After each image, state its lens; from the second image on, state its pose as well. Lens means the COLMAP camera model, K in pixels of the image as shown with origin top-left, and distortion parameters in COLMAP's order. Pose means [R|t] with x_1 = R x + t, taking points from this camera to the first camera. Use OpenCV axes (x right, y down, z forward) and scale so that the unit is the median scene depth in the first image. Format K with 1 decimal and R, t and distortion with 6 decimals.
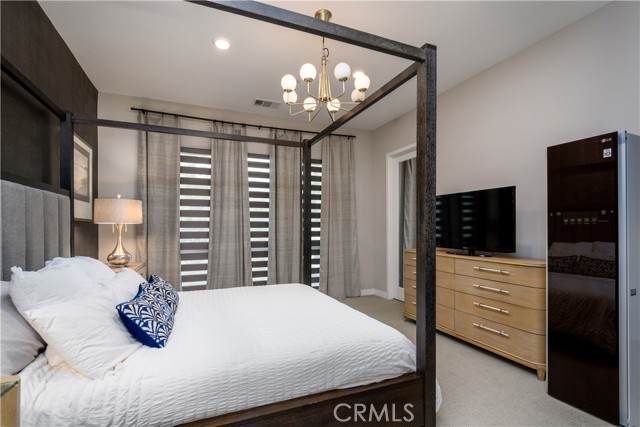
lens RADIAL K [[297.3, 0, 317.1], [0, 297.3, 227.0], [0, 0, 1]] dist [-0.000534, -0.000032]
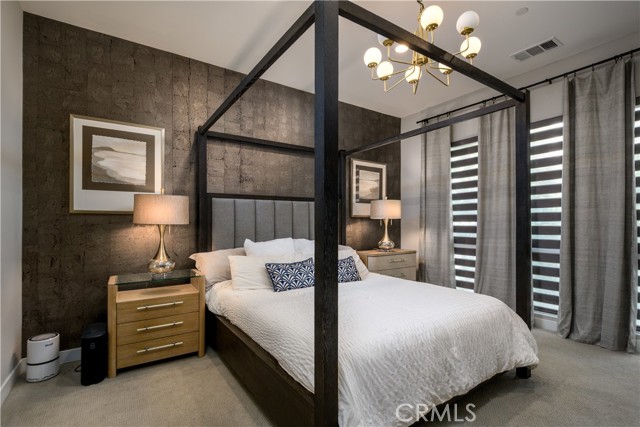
lens RADIAL K [[302.6, 0, 318.4], [0, 302.6, 223.6], [0, 0, 1]] dist [-0.000789, -0.000100]
pose [[0.192130, 0.002447, -0.981366, 0.466113], [0.008534, 0.999955, 0.004164, 0.000996], [0.981332, -0.009175, 0.192101, 0.344287]]
